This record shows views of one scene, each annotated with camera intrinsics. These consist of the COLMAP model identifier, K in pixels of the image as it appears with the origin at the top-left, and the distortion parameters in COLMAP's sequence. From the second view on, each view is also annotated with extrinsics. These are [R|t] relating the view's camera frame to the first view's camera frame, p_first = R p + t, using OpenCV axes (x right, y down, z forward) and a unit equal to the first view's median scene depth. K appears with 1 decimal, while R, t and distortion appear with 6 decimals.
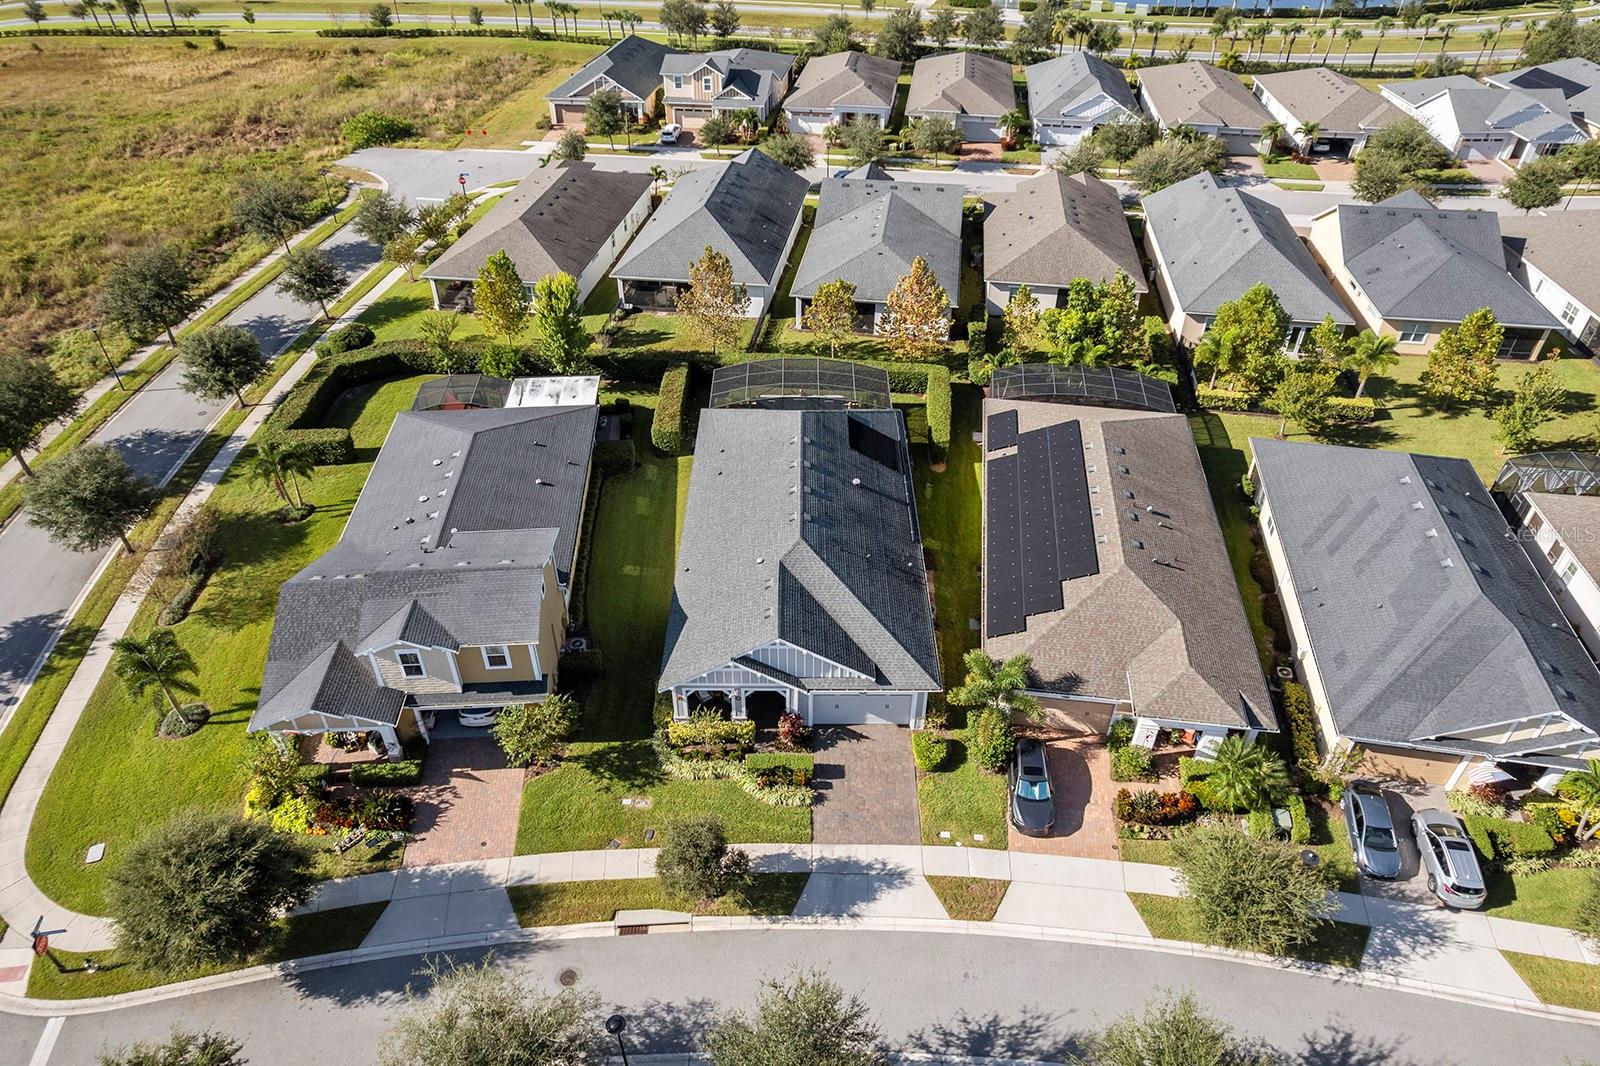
lens RADIAL K [[1101.5, 0, 818.8], [0, 1101.5, 539.3], [0, 0, 1]] dist [-0.058963, 0.000673]
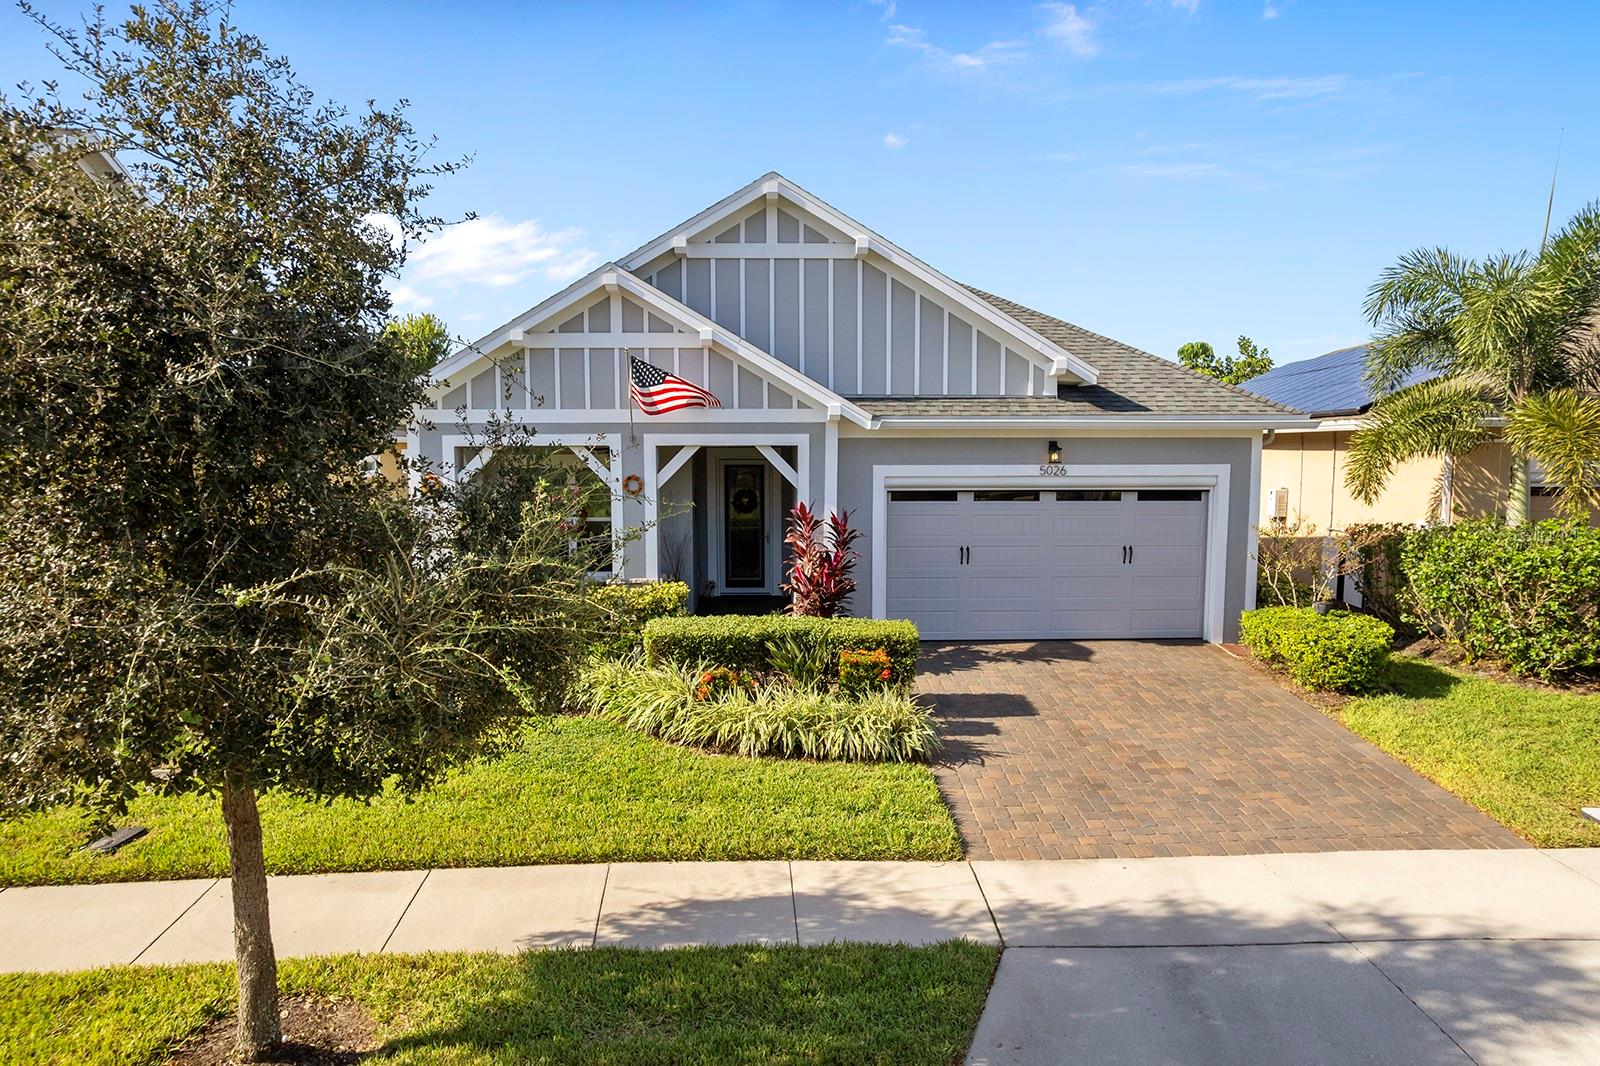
lens RADIAL K [[1035.4, 0, 804.9], [0, 1035.4, 559.7], [0, 0, 1]] dist [-0.081491, 0.077966]
pose [[0.999391, -0.020538, 0.028216, -0.036690], [0.032740, 0.831709, -0.554245, 0.322935], [-0.012084, 0.554831, 0.831875, 0.803981]]
